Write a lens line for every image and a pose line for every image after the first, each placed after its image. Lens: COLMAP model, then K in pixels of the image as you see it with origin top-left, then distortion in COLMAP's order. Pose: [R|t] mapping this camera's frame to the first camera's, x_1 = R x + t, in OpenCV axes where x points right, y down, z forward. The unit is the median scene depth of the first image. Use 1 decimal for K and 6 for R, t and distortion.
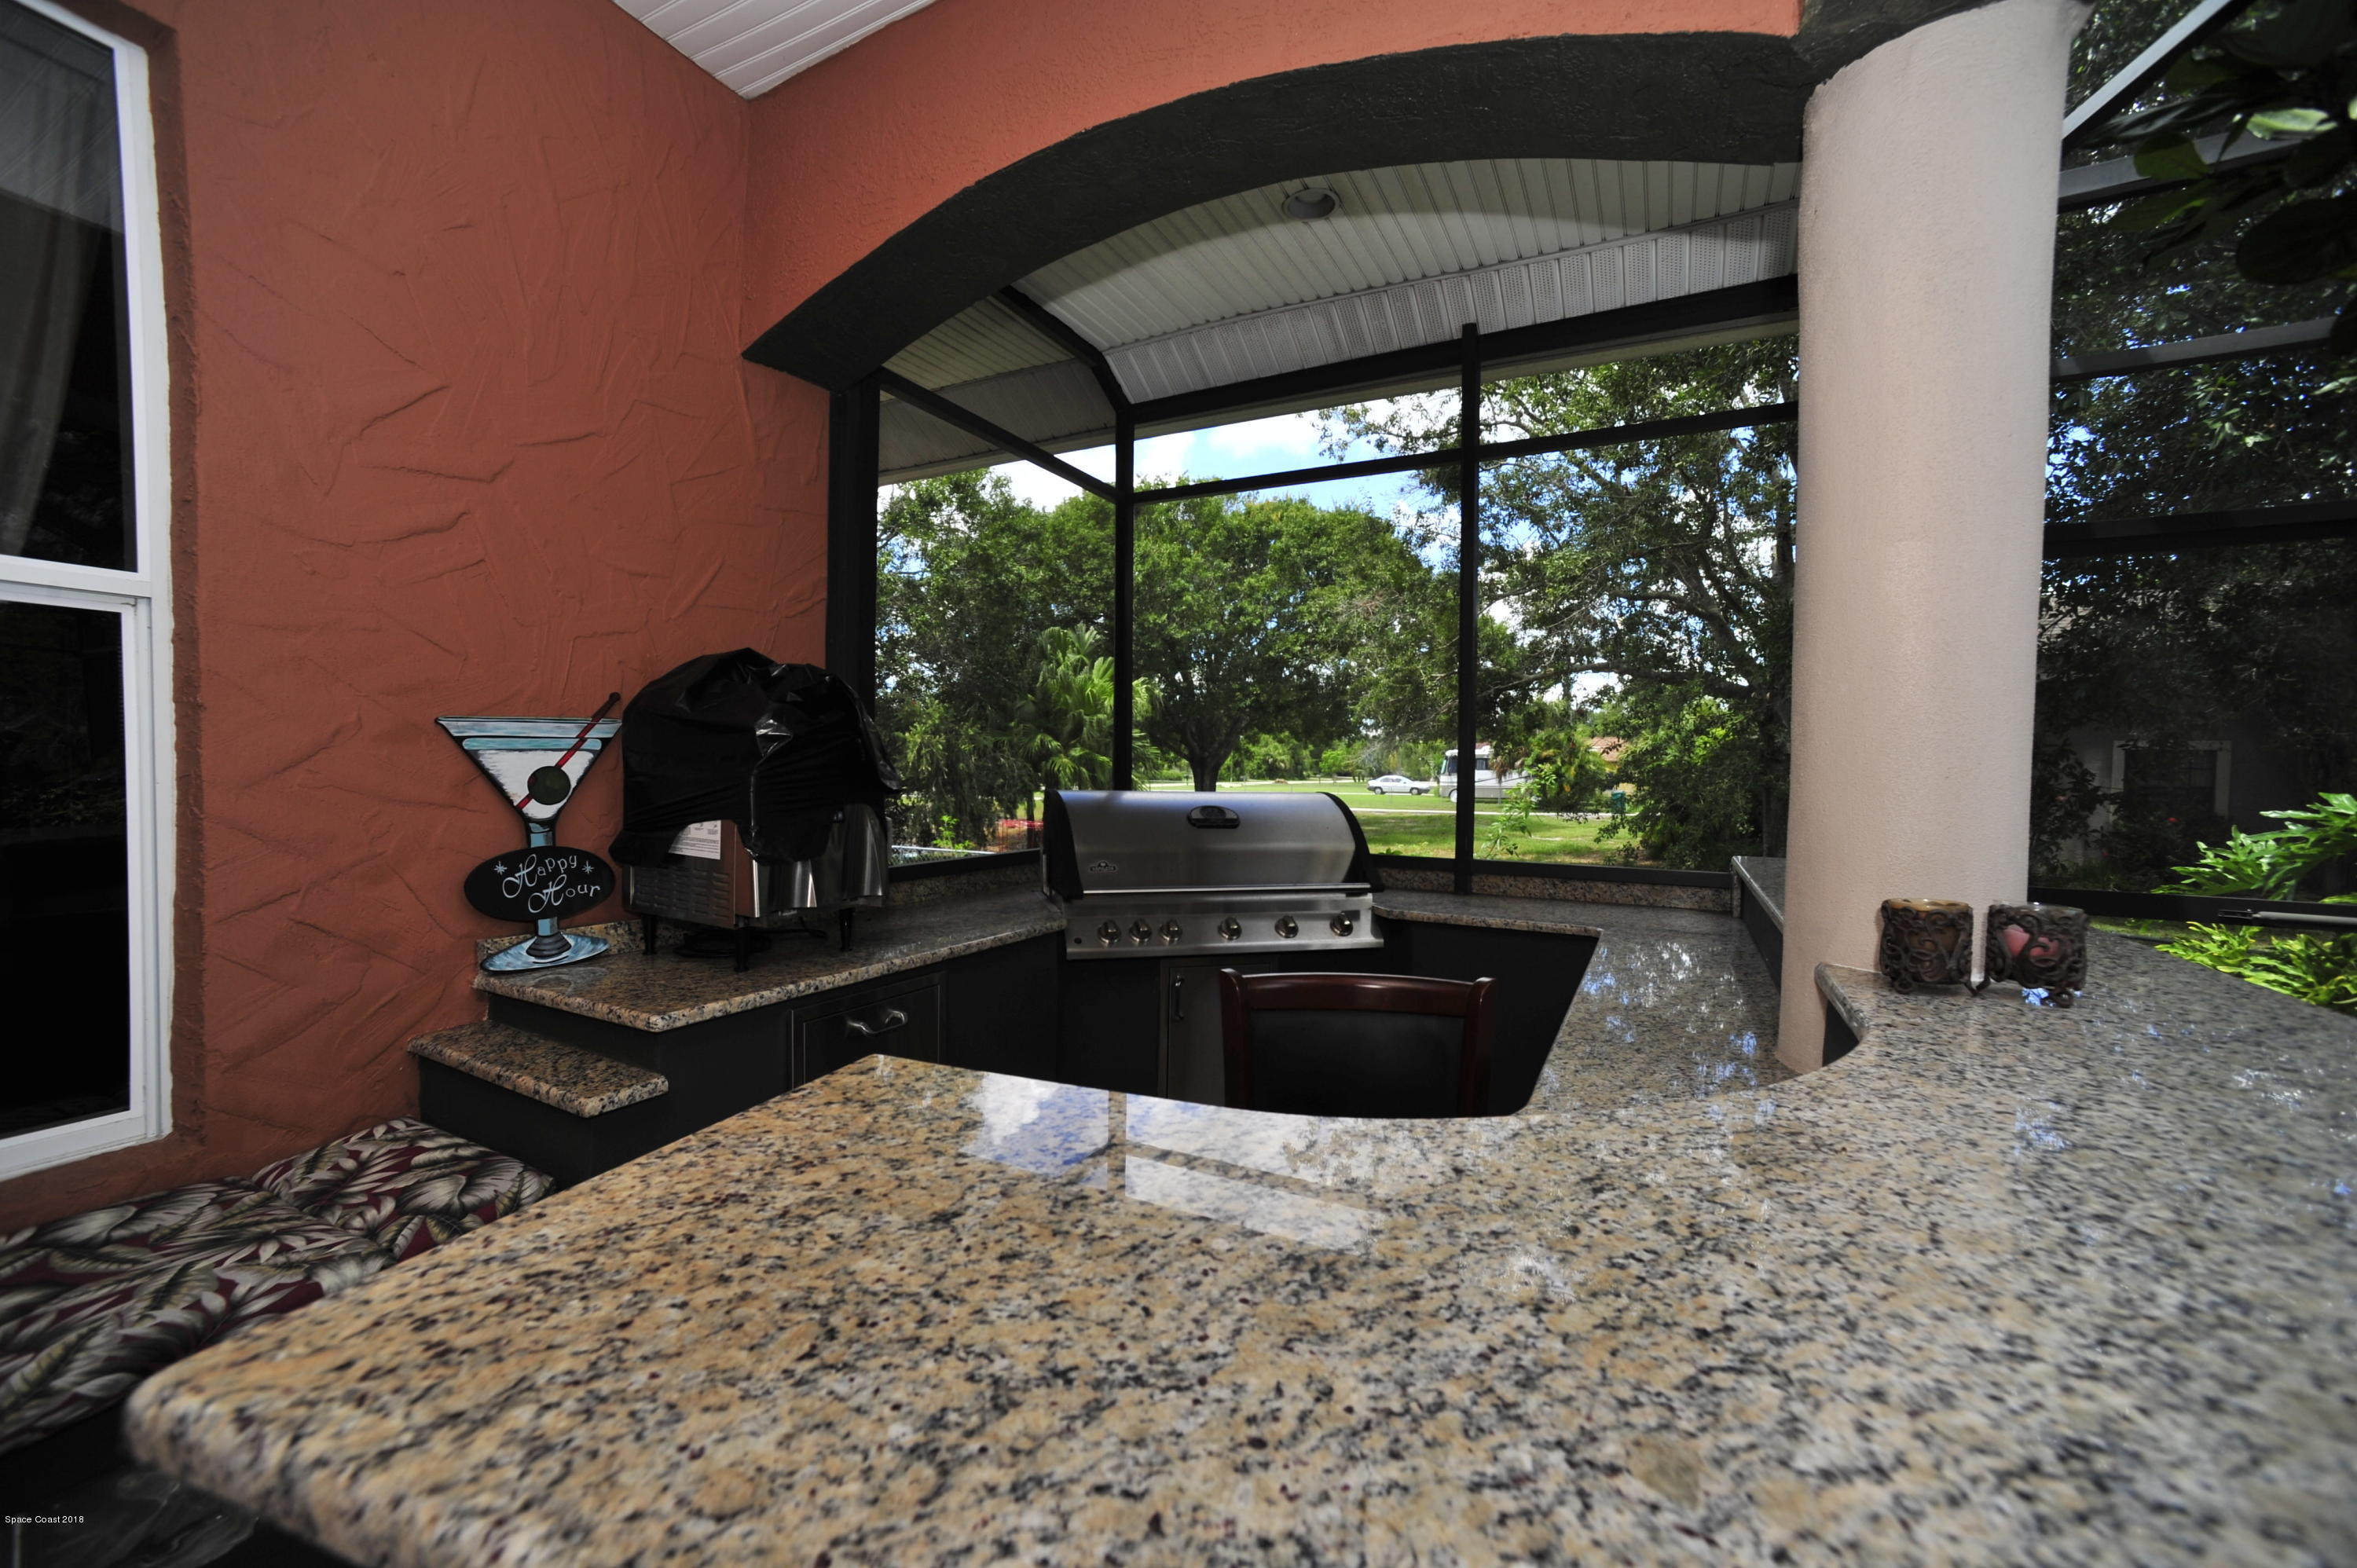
lens RADIAL K [[943.1, 0, 1187.7], [0, 943.1, 788.2], [0, 0, 1]] dist [-0.000481, 0.000422]
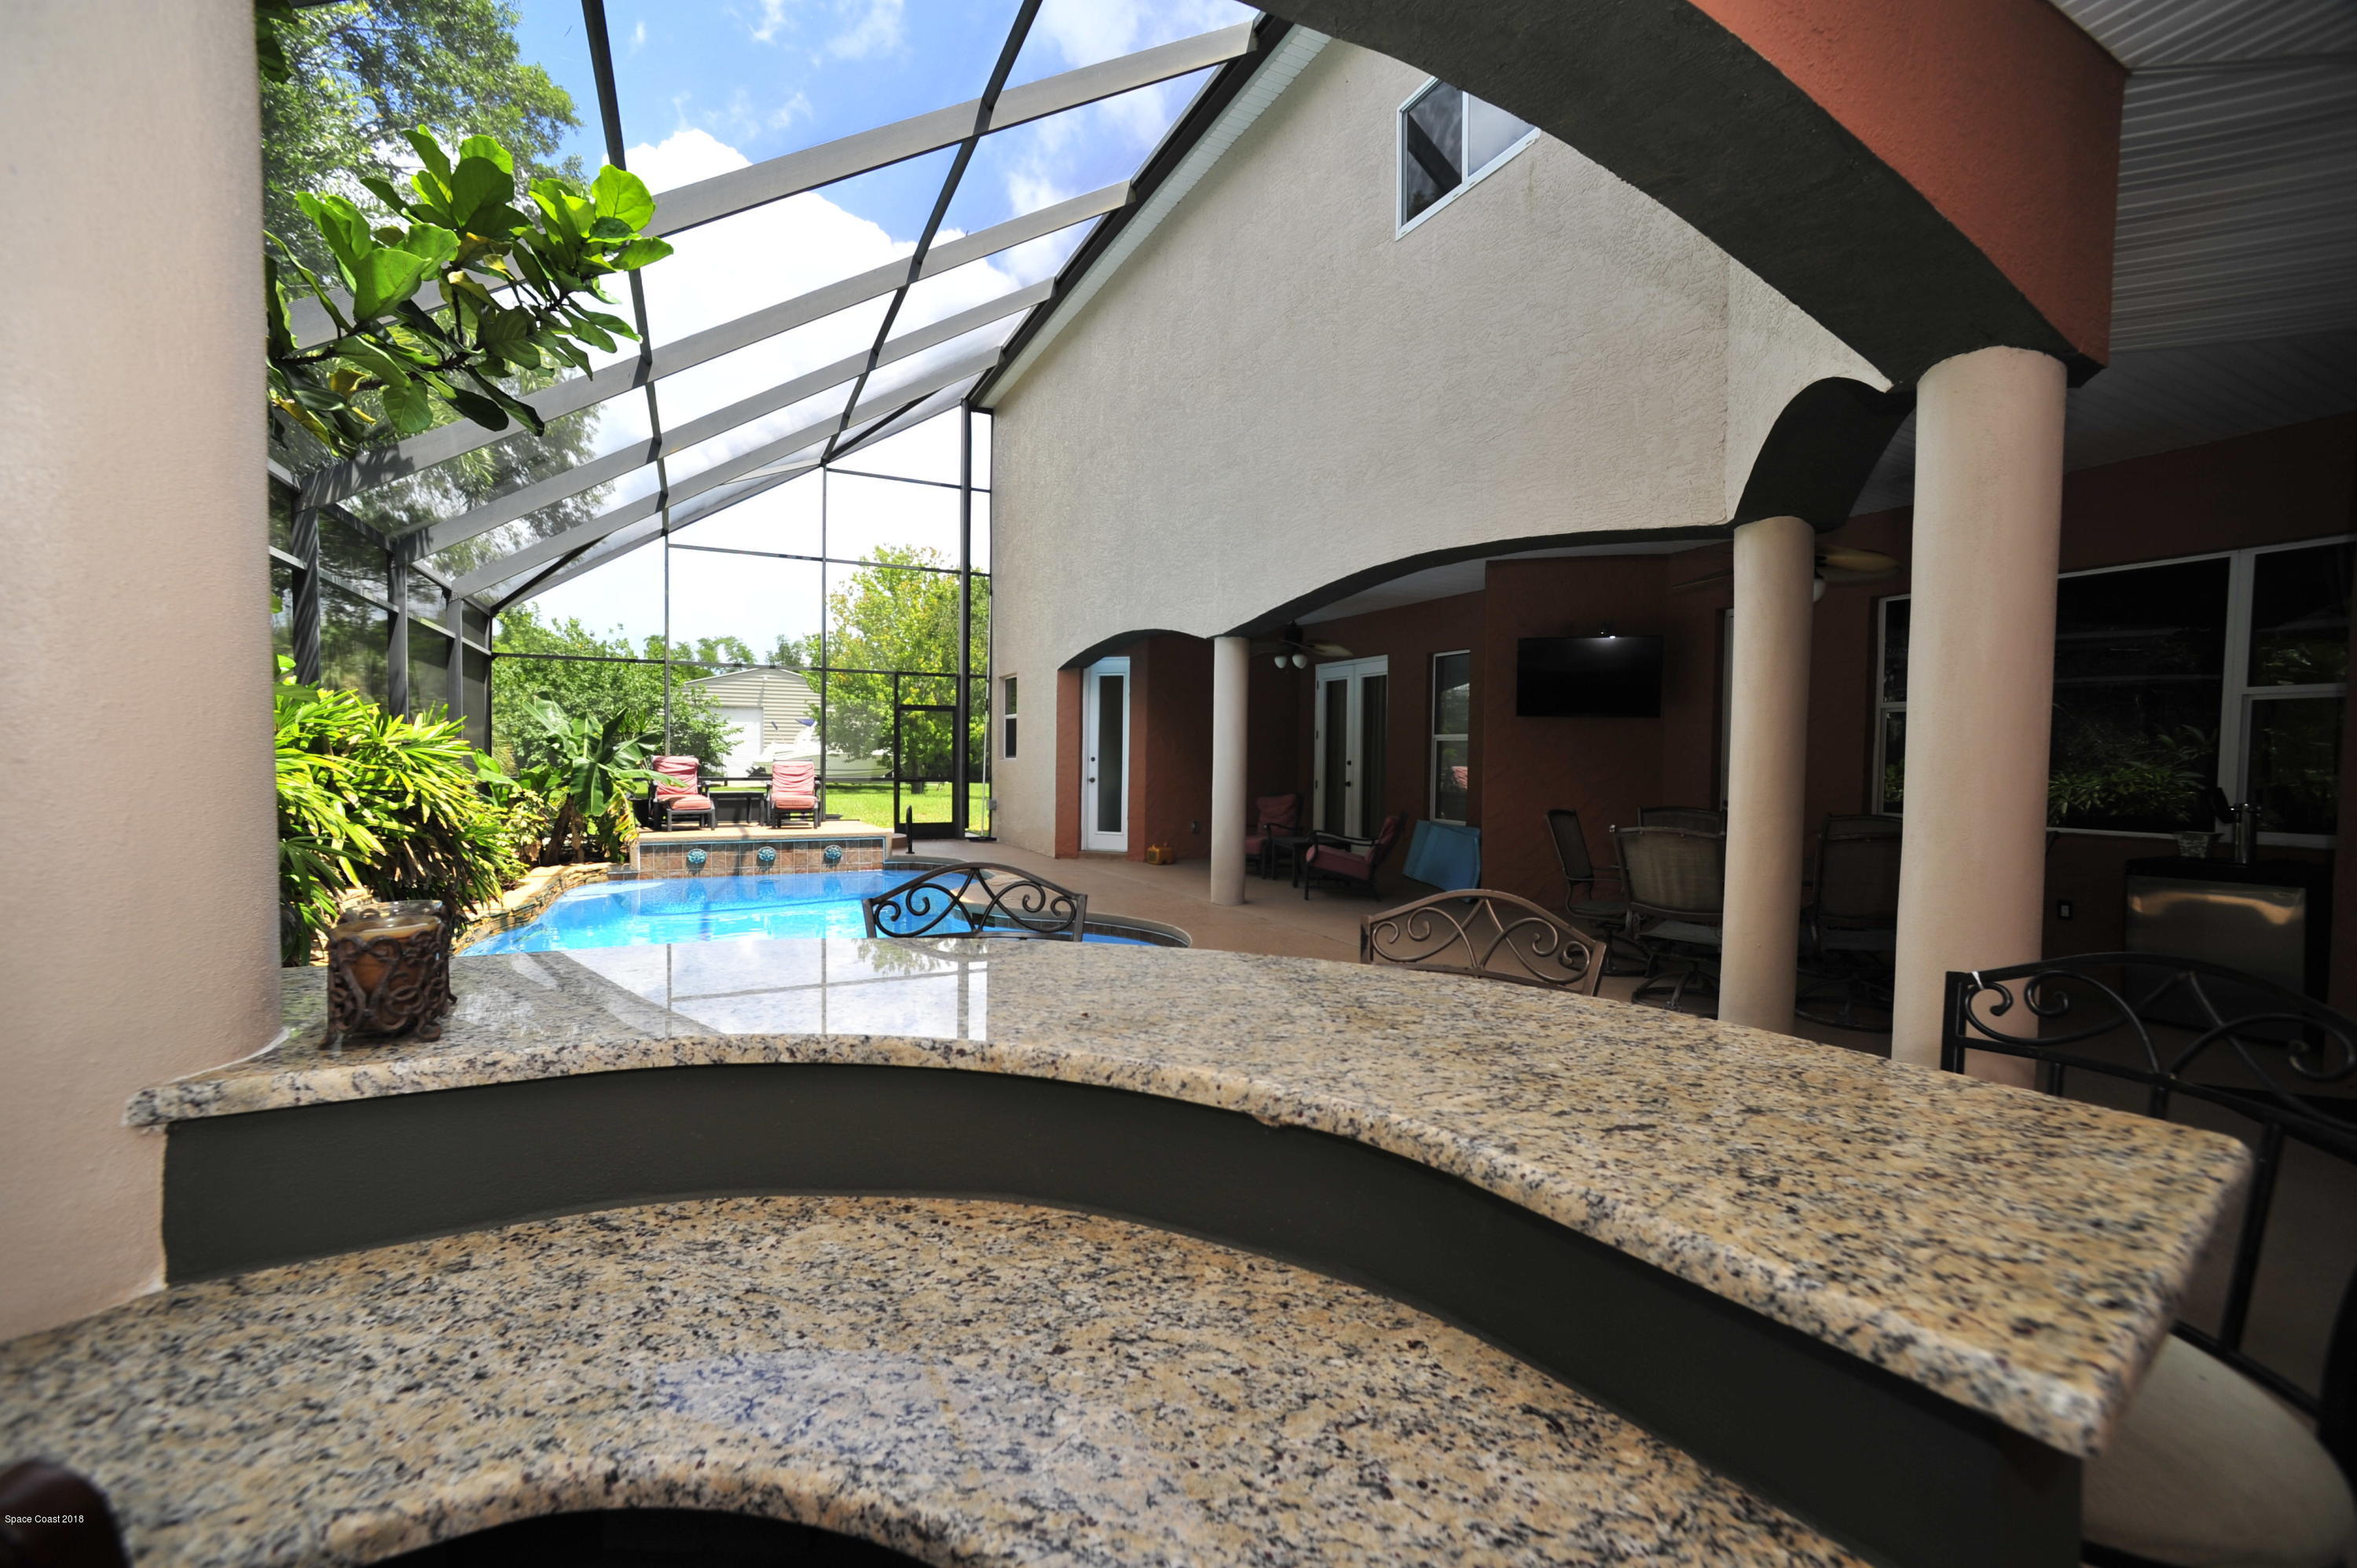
lens RADIAL K [[943.1, 0, 1167.8], [0, 943.1, 786.0], [0, 0, 1]] dist [-0.000481, 0.000422]
pose [[-0.811089, -0.030064, 0.584149, -0.370934], [-0.000877, 0.998740, 0.050183, -0.095304], [-0.584922, 0.040191, -0.810094, 2.722189]]
